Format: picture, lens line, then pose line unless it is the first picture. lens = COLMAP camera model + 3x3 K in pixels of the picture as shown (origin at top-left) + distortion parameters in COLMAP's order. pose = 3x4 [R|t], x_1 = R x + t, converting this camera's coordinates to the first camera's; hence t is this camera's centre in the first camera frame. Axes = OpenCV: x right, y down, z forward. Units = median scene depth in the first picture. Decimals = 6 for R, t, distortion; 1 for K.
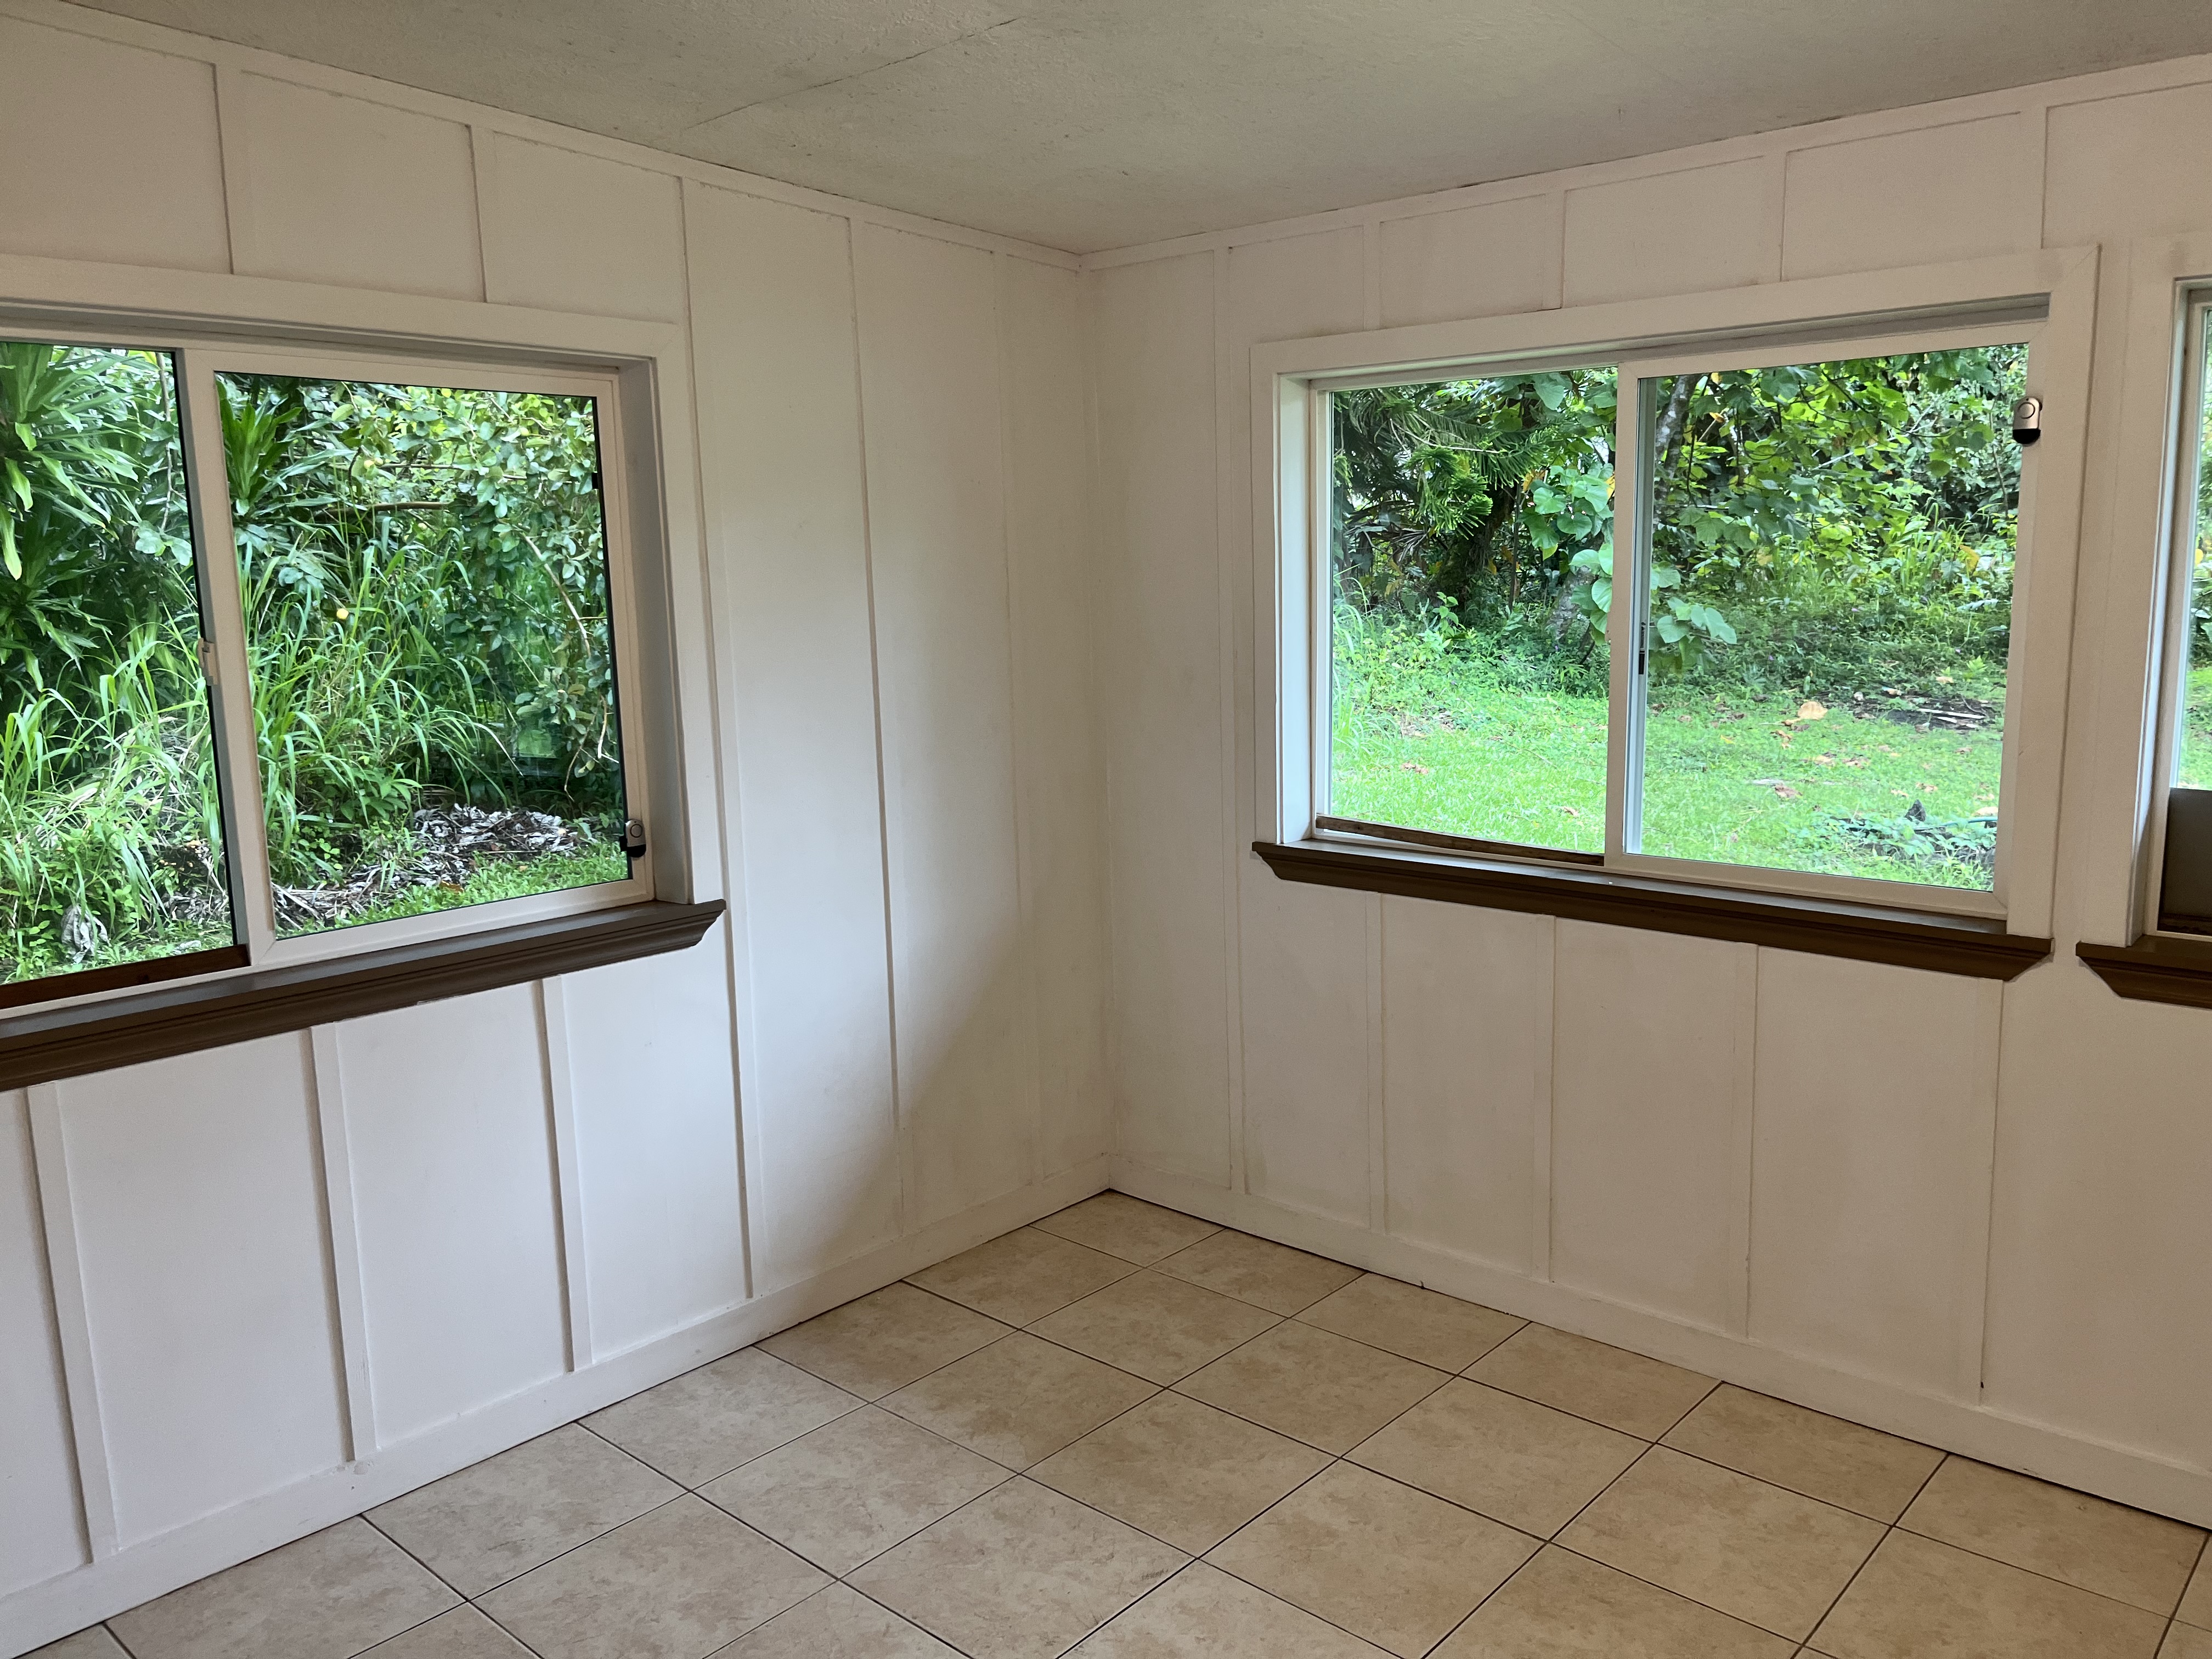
lens RADIAL K [[1632.5, 0, 1130.3], [0, 1632.5, 840.7], [0, 0, 1]] dist [0.015530, -0.021009]
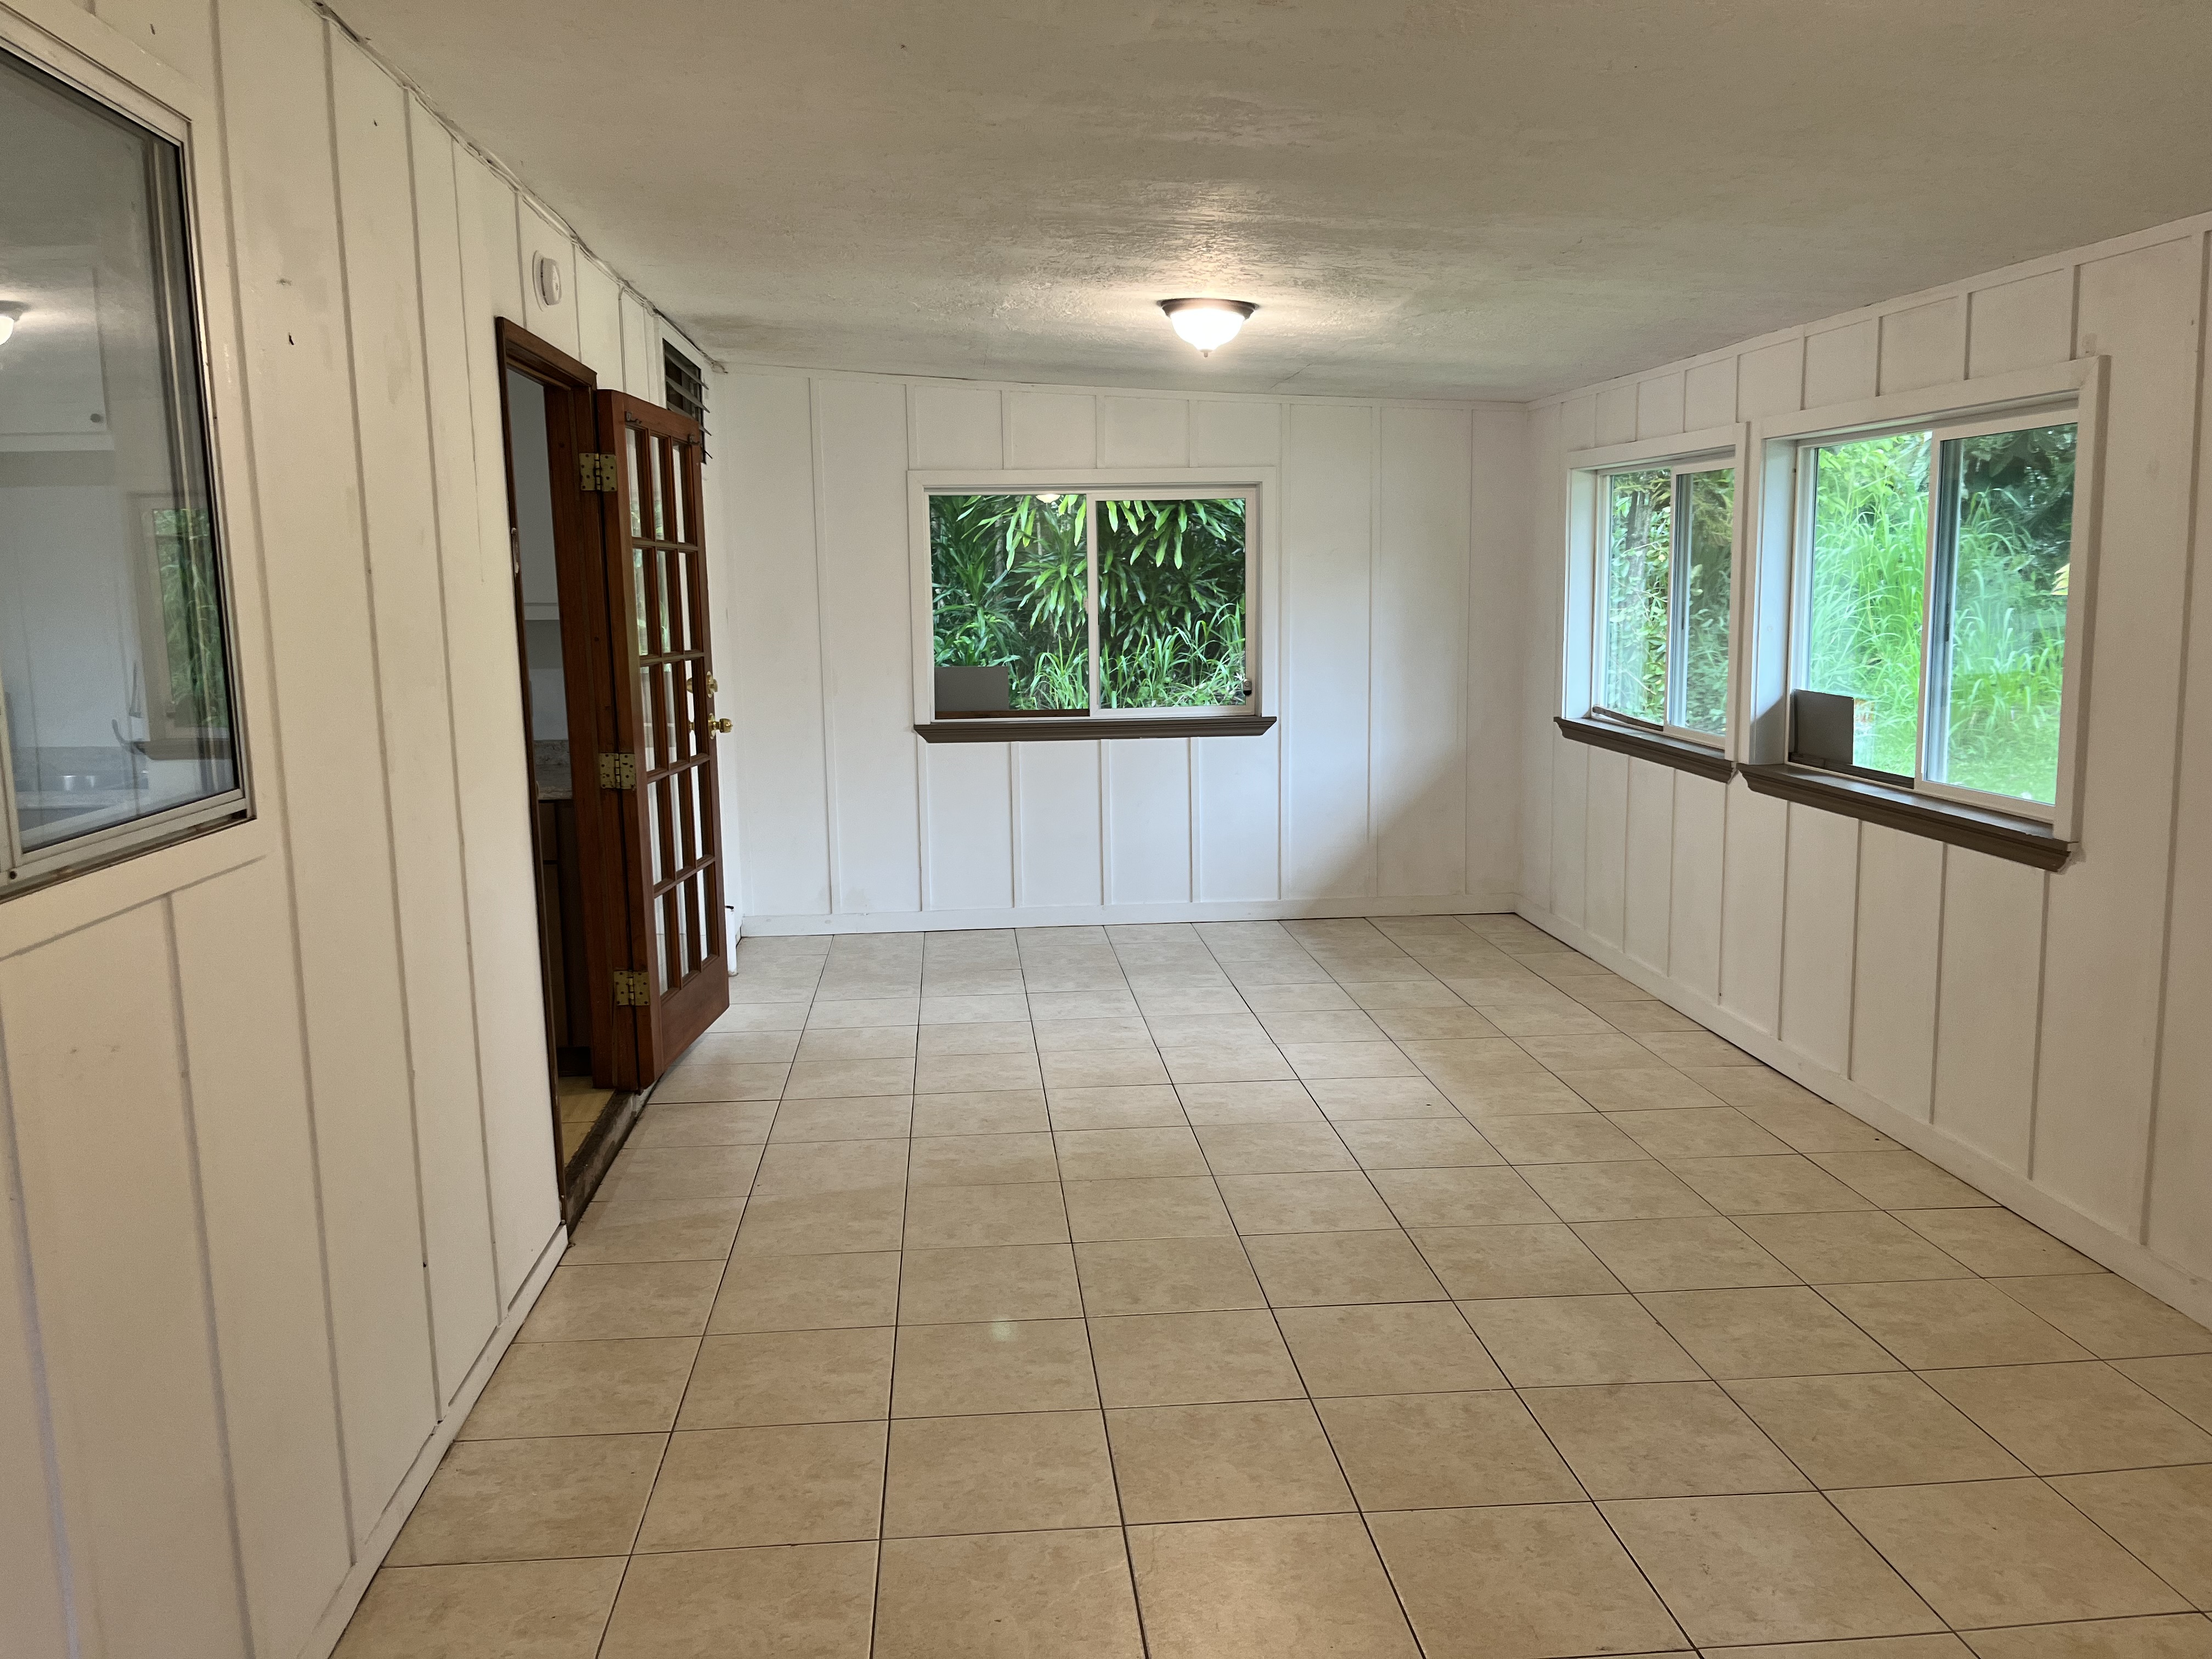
lens RADIAL K [[1632.5, 0, 1085.7], [0, 1632.5, 825.7], [0, 0, 1]] dist [0.015530, -0.021009]
pose [[0.719776, 0.112131, -0.685091, 1.088616], [-0.109898, 0.992829, 0.047037, 0.104976], [0.685453, 0.041434, 0.726937, -0.795486]]
